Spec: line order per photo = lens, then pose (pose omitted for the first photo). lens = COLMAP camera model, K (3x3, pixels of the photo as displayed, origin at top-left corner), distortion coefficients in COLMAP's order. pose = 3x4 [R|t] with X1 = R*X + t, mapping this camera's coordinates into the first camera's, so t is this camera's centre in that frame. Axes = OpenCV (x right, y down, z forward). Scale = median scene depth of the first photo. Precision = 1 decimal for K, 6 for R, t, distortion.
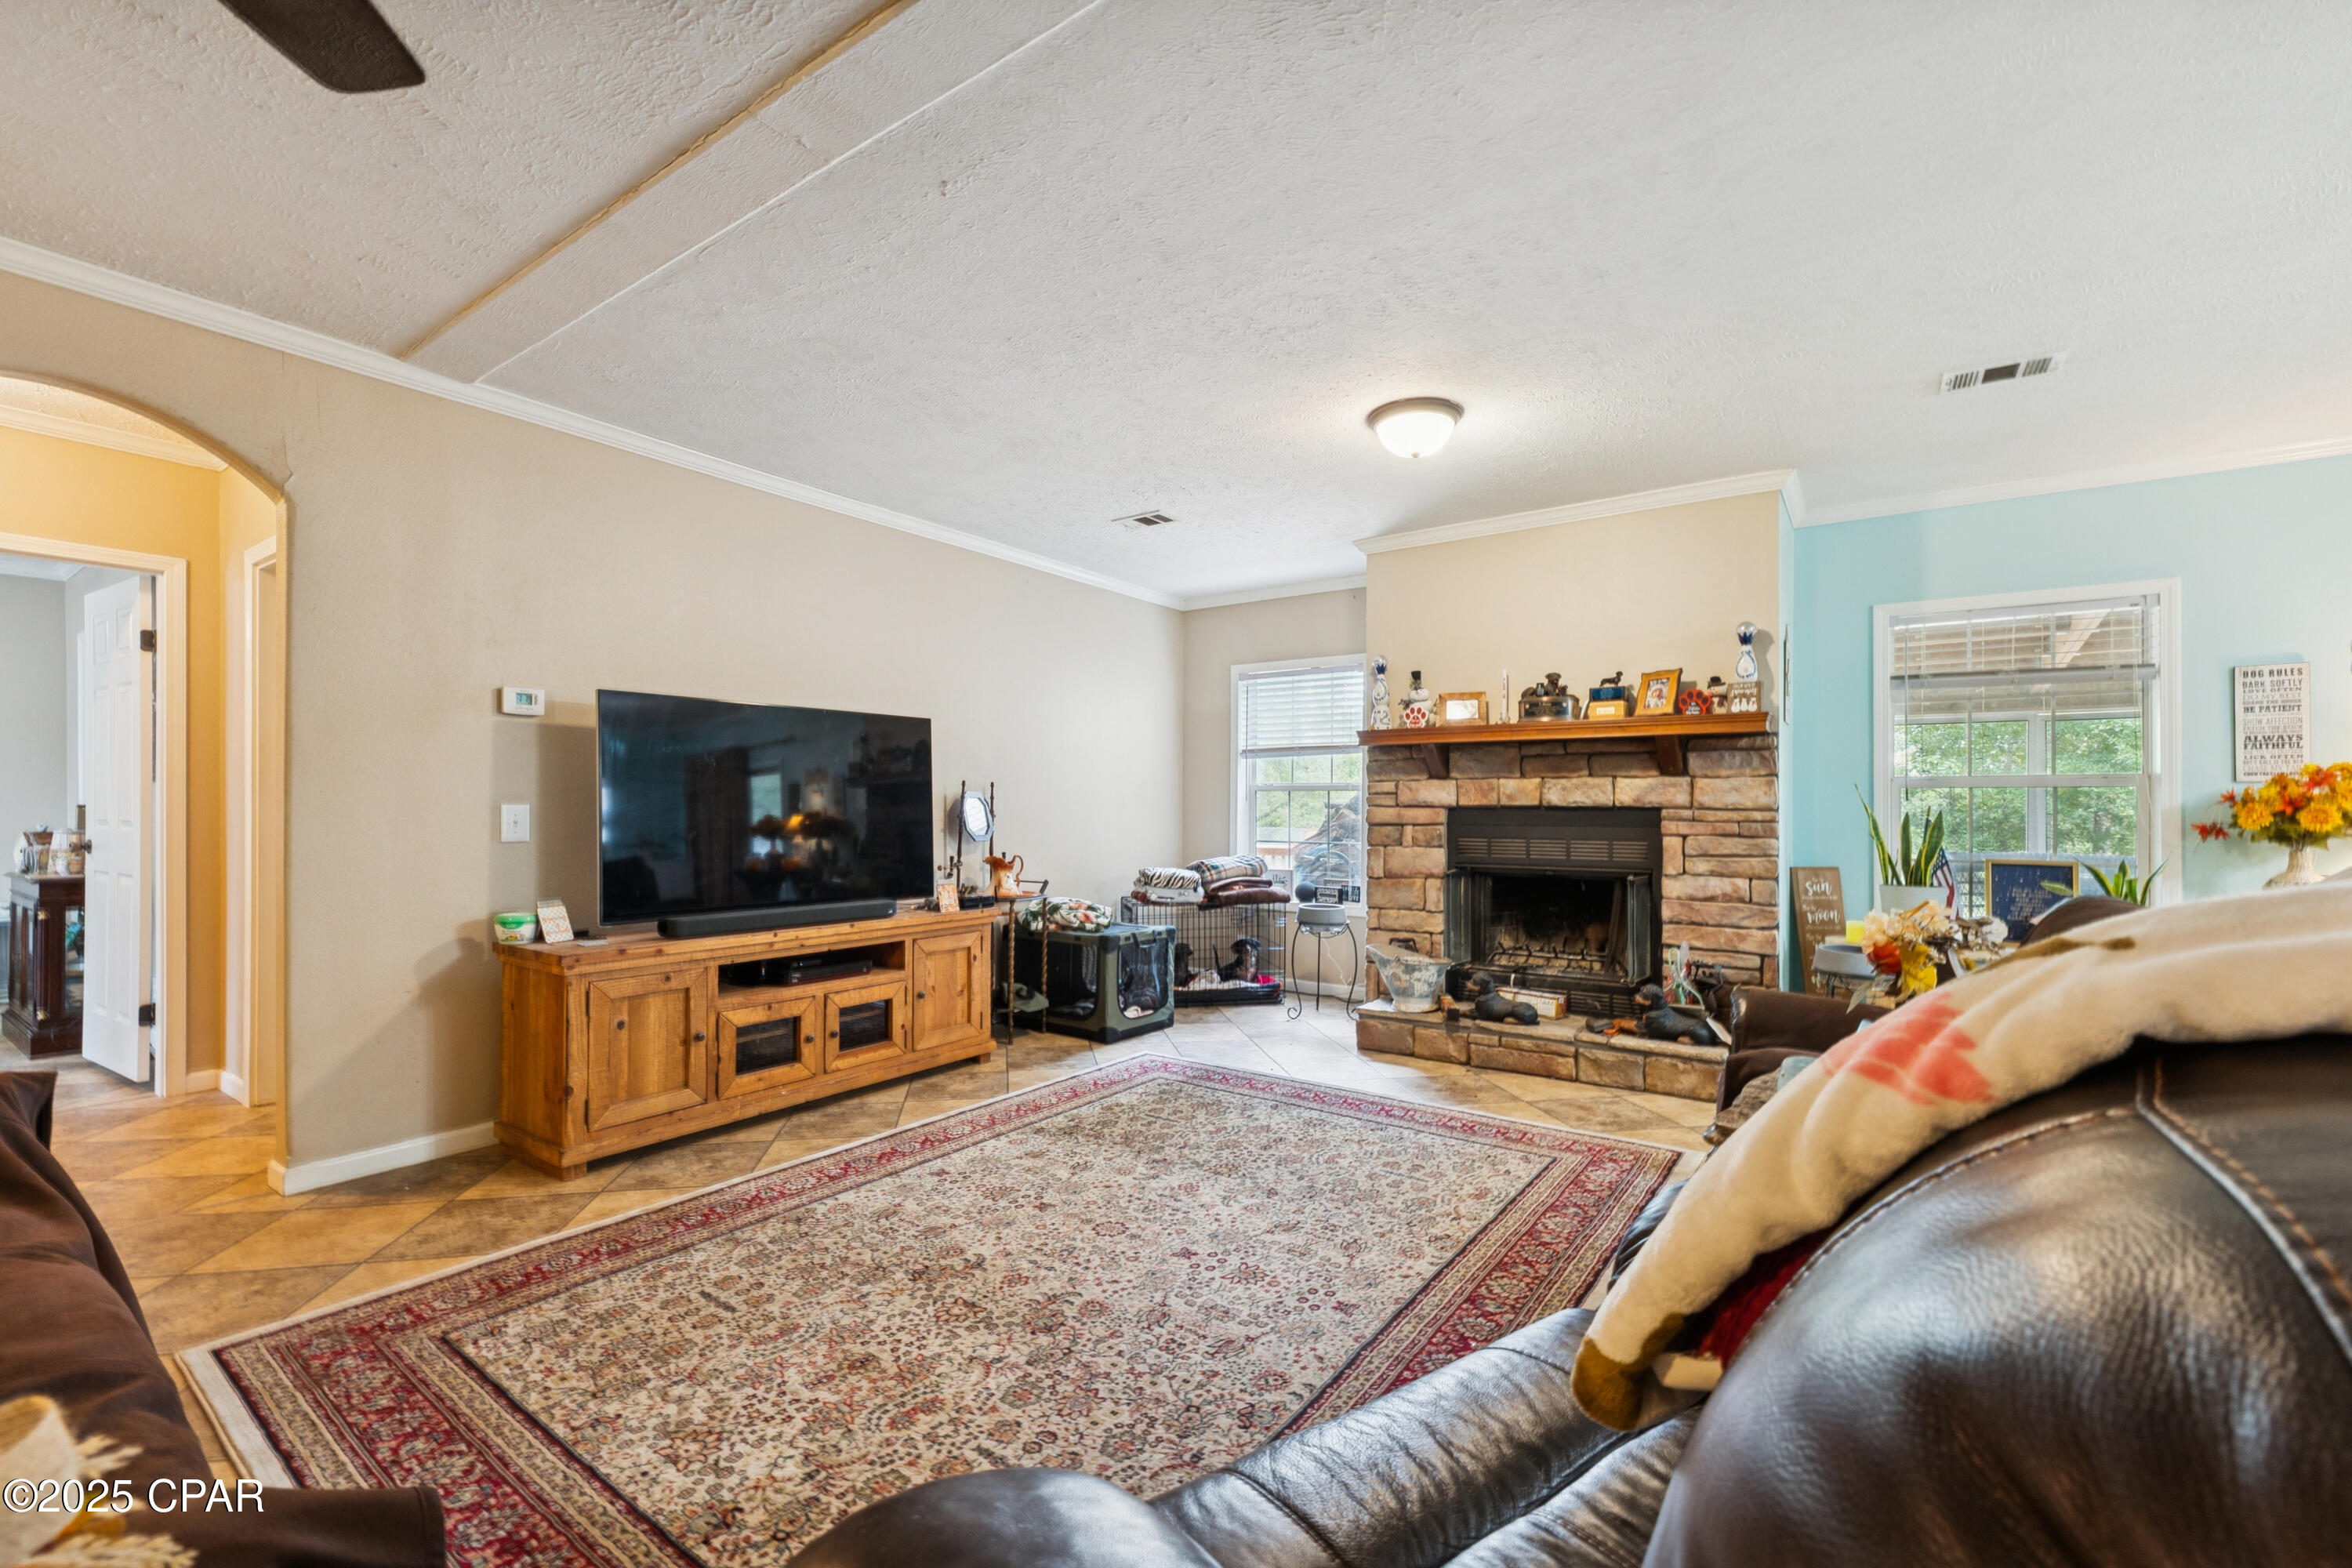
lens RADIAL K [[988.5, 0, 1171.2], [0, 988.5, 797.4], [0, 0, 1]] dist [0.003000, 0.000316]
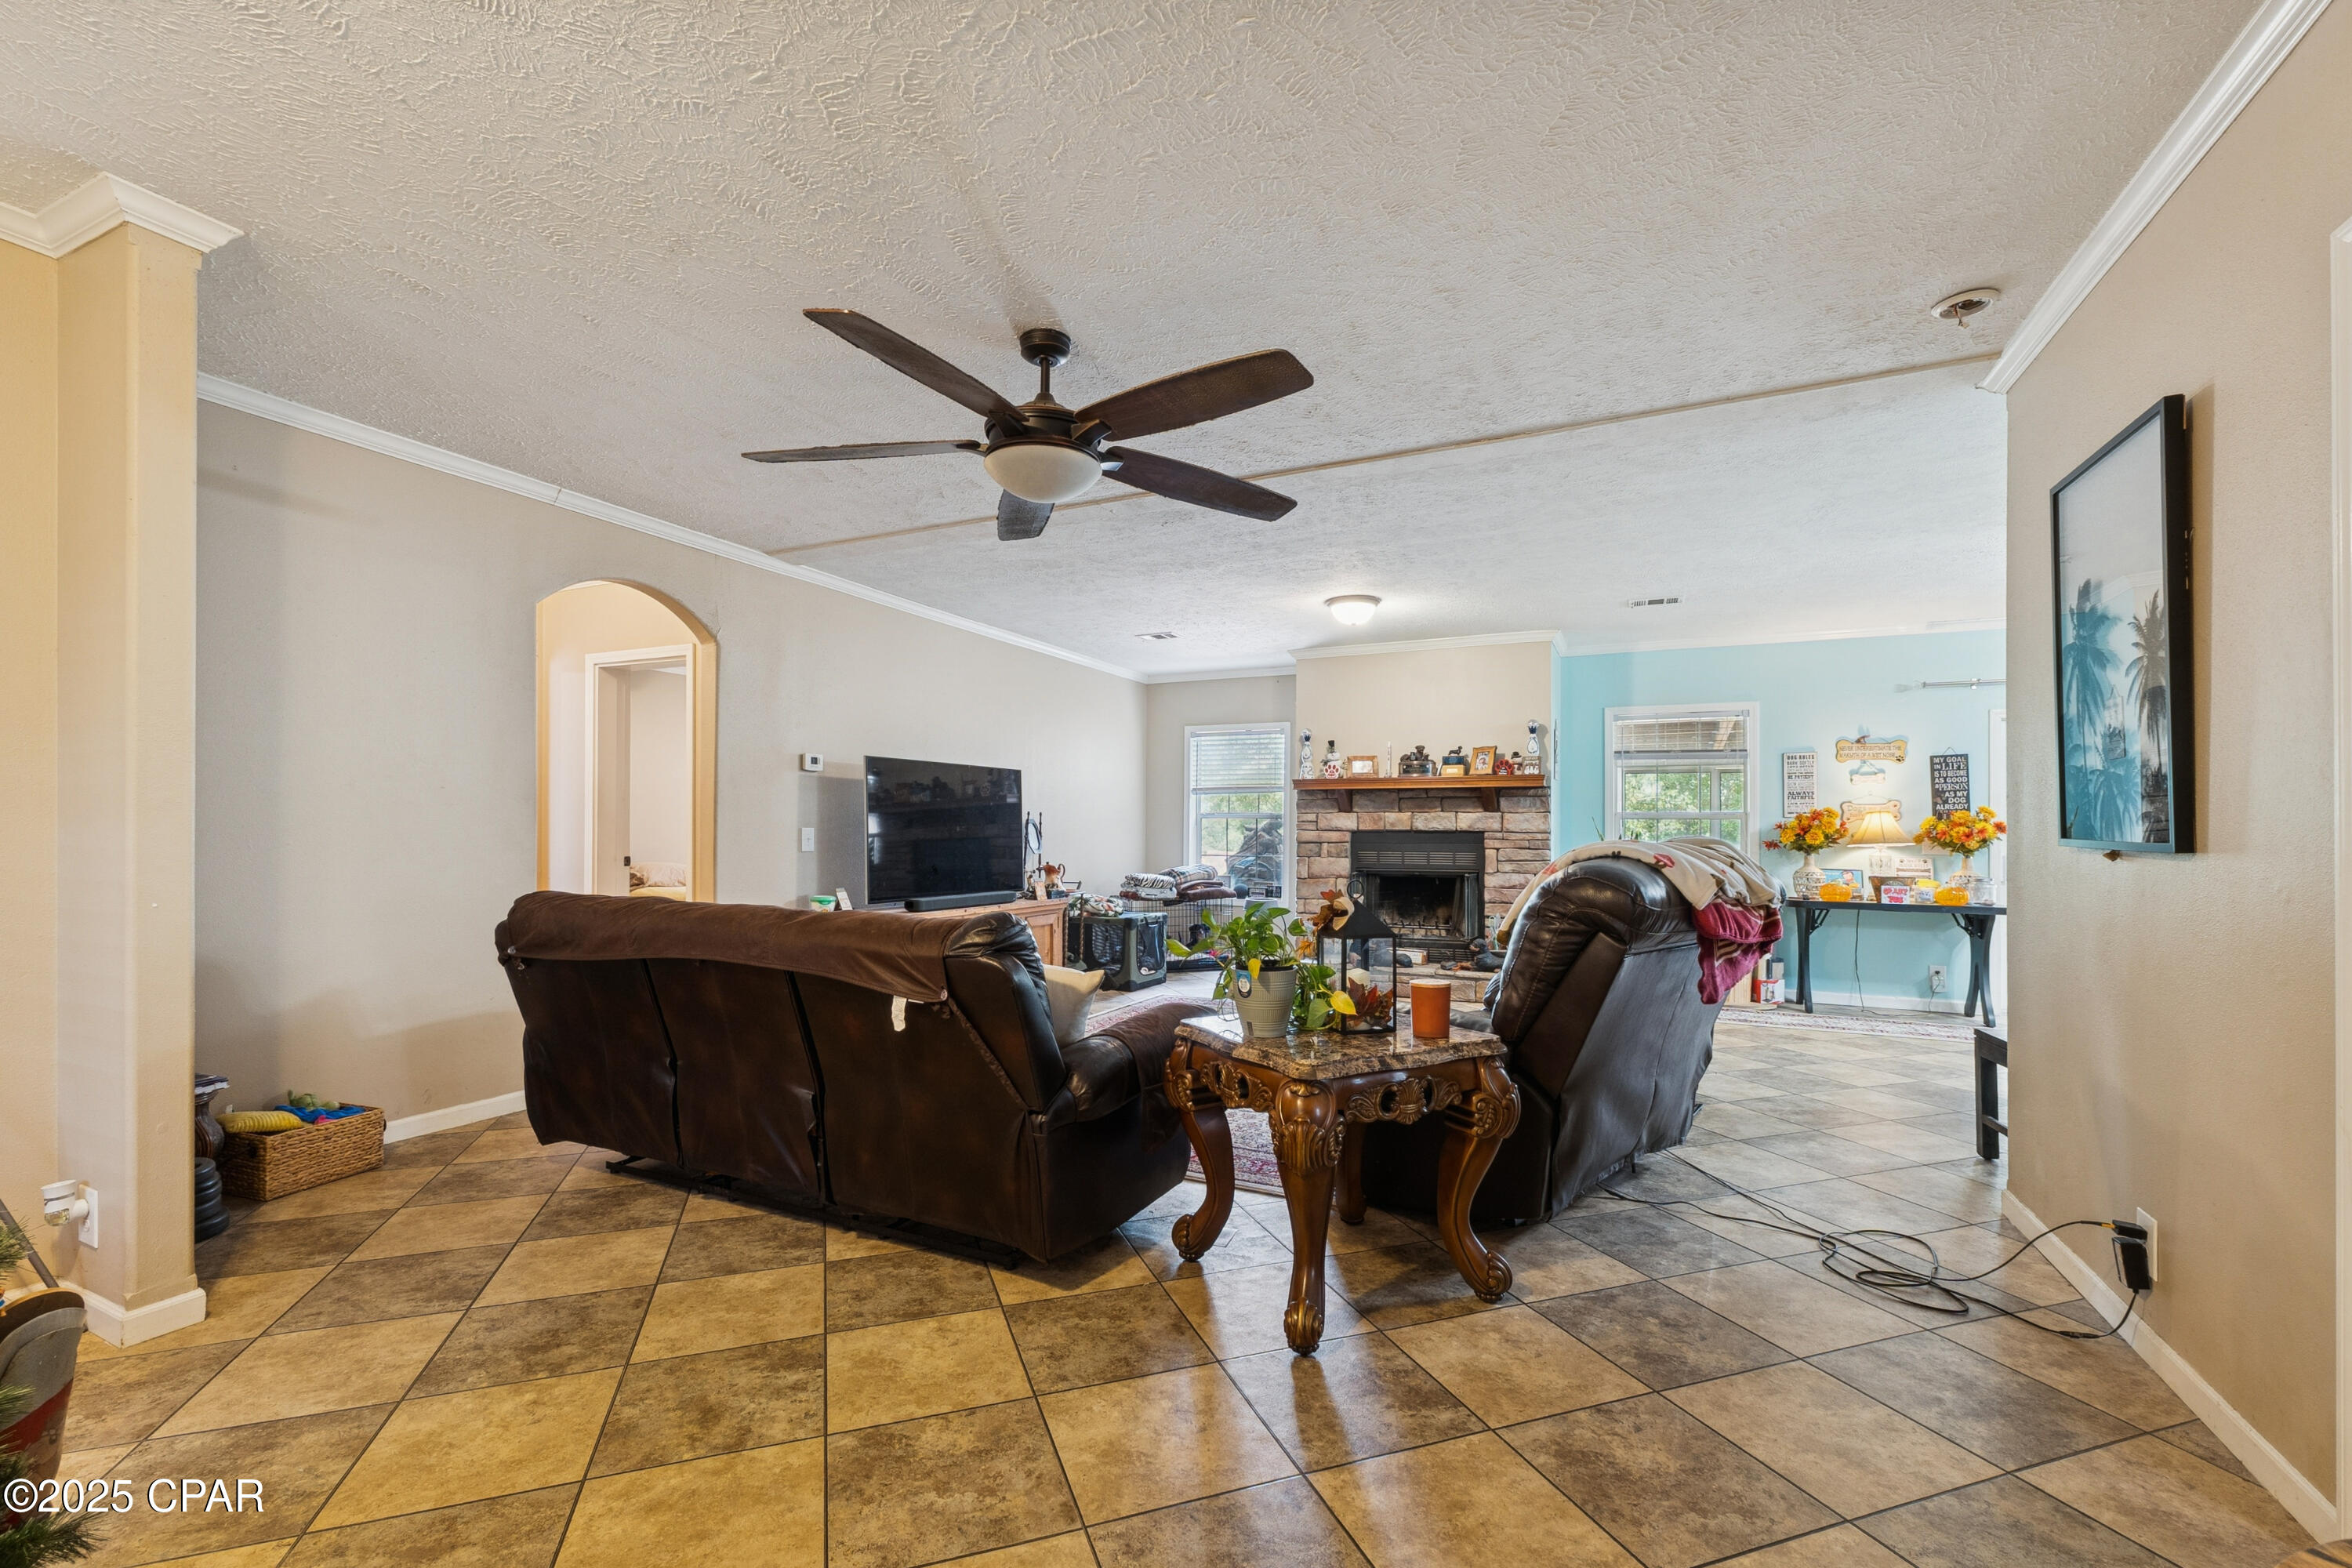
lens RADIAL K [[1008.5, 0, 1158.7], [0, 1008.5, 816.7], [0, 0, 1]] dist [-0.000928, -0.000051]
pose [[0.986145, 0.004164, 0.165831, -0.319201], [-0.003577, 0.999986, -0.003836, -0.005824], [-0.165844, 0.003190, 0.986147, -0.565992]]
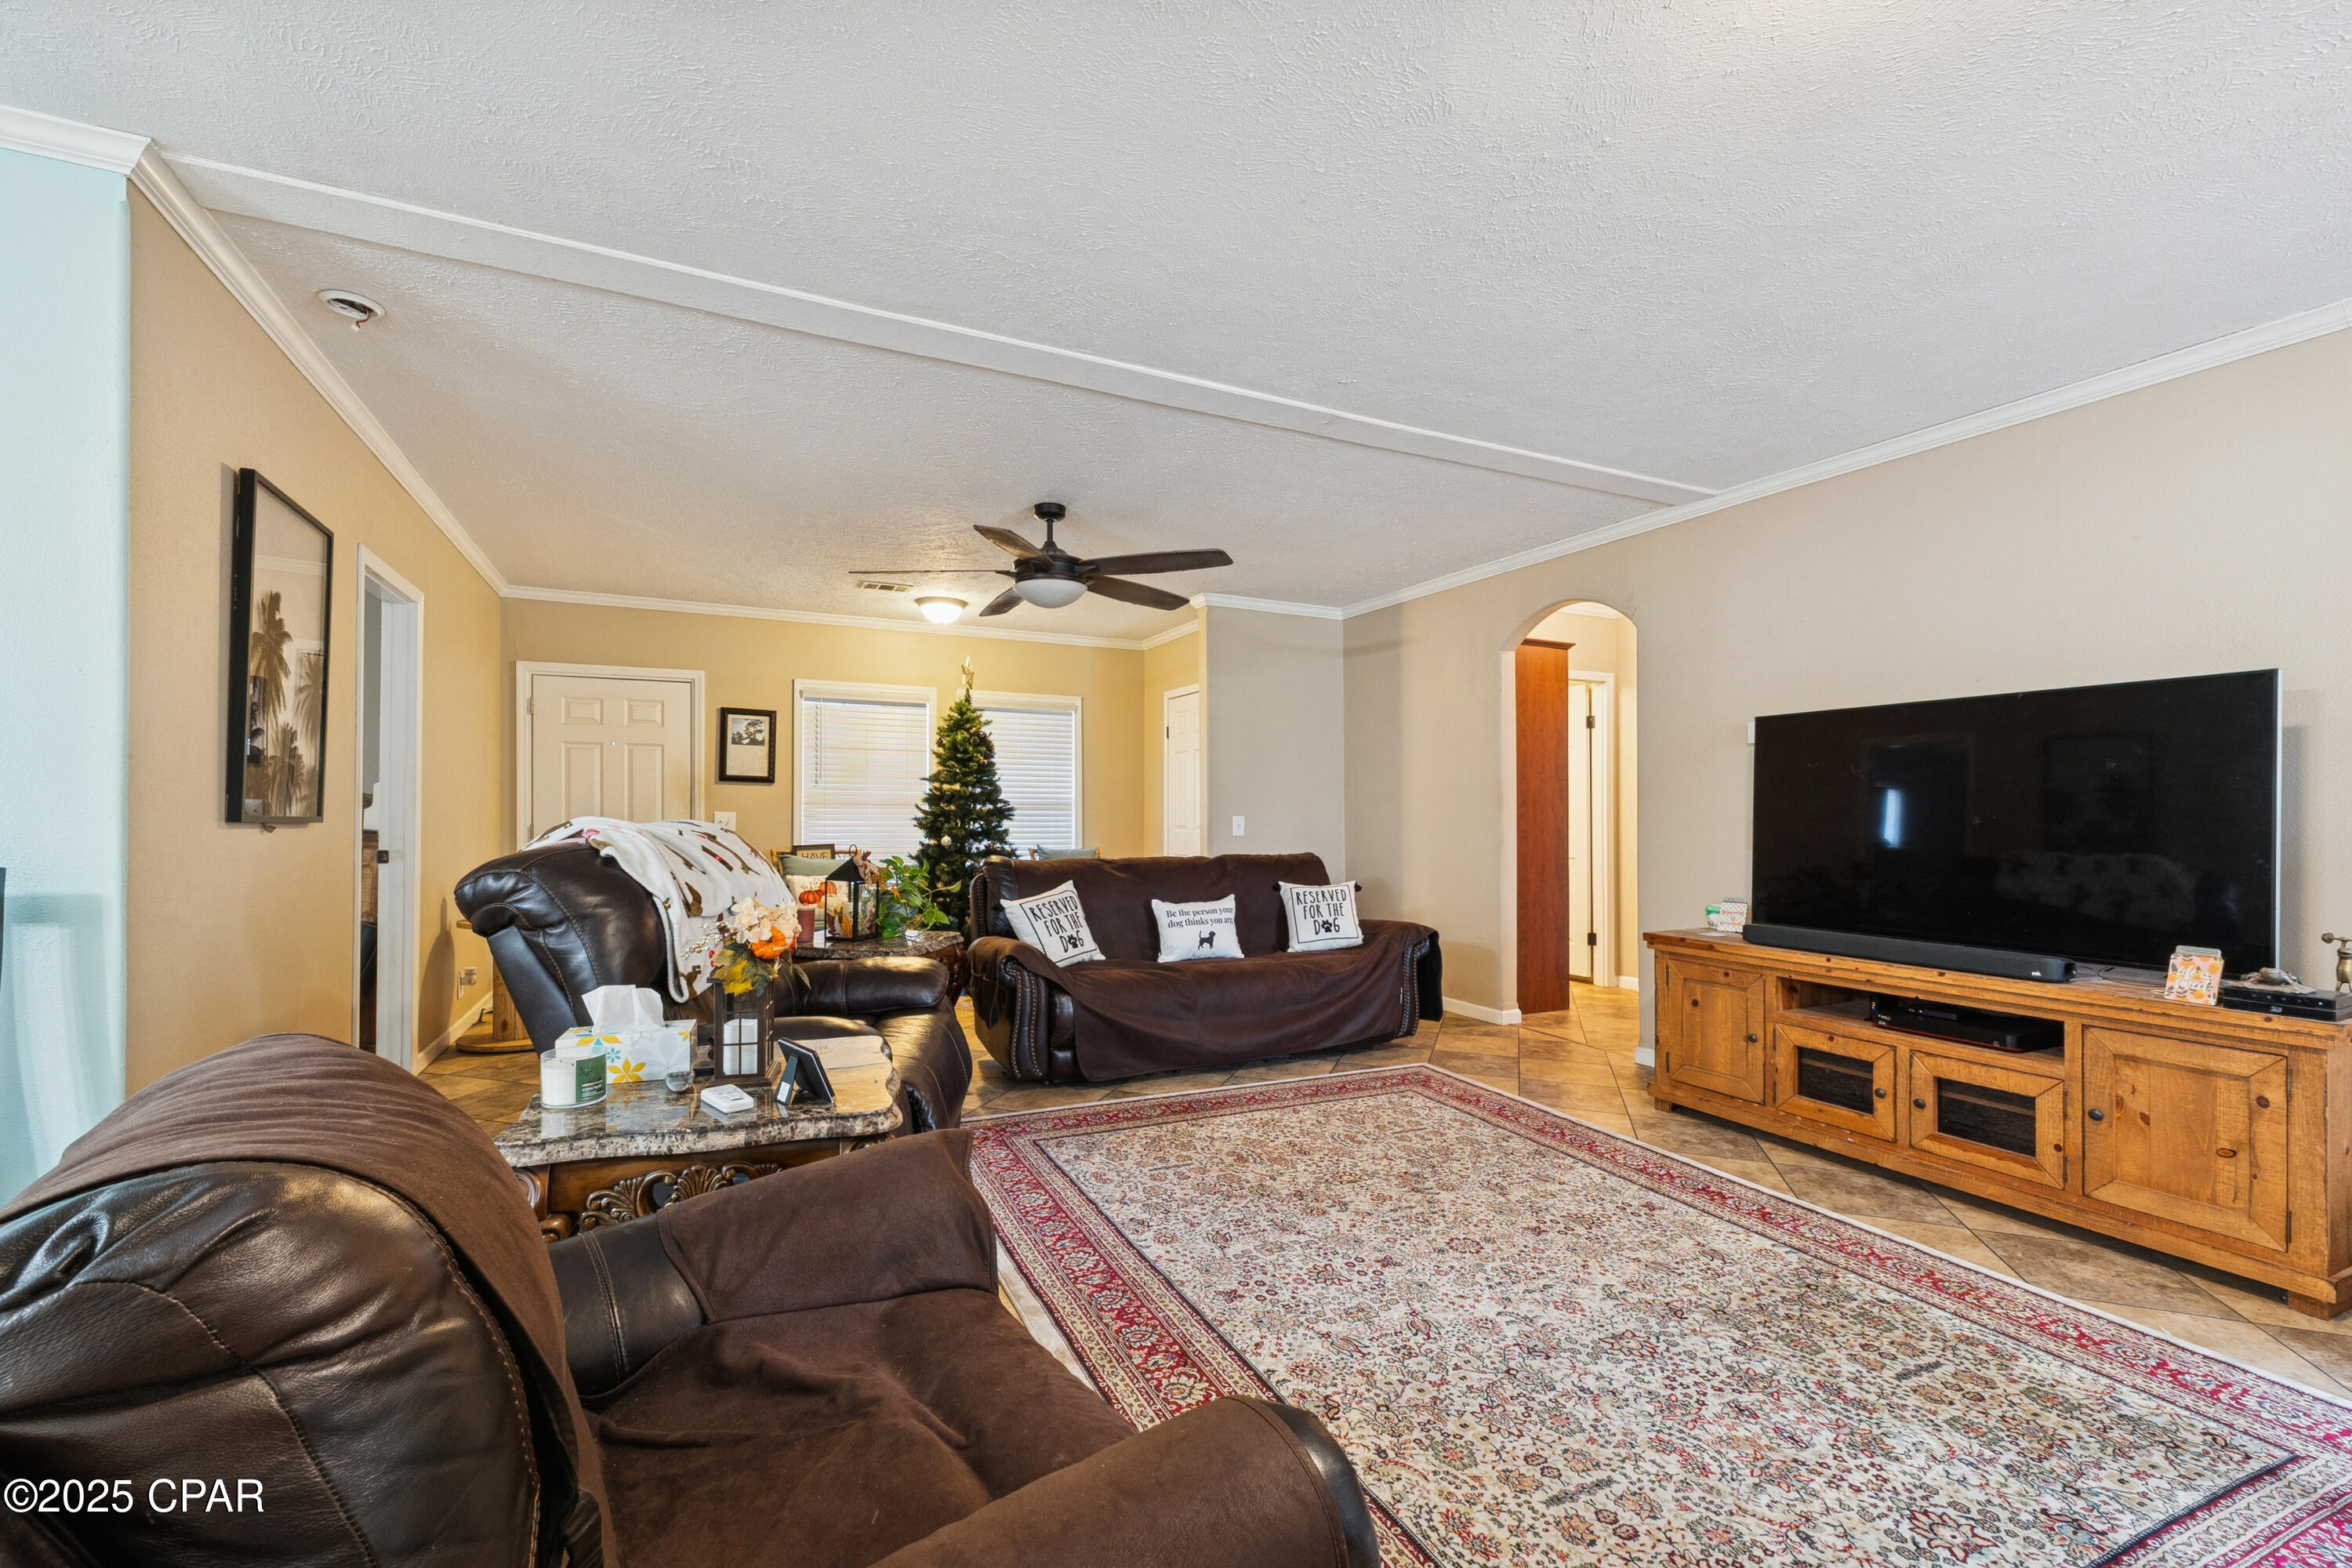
lens RADIAL K [[987.5, 0, 1177.5], [0, 987.5, 809.3], [0, 0, 1]] dist [0.002698, 0.000623]
pose [[-0.478623, -0.009600, -0.877968, 0.610516], [-0.000364, 0.999942, -0.010735, 0.007139], [0.878021, -0.004818, -0.478599, 0.788382]]
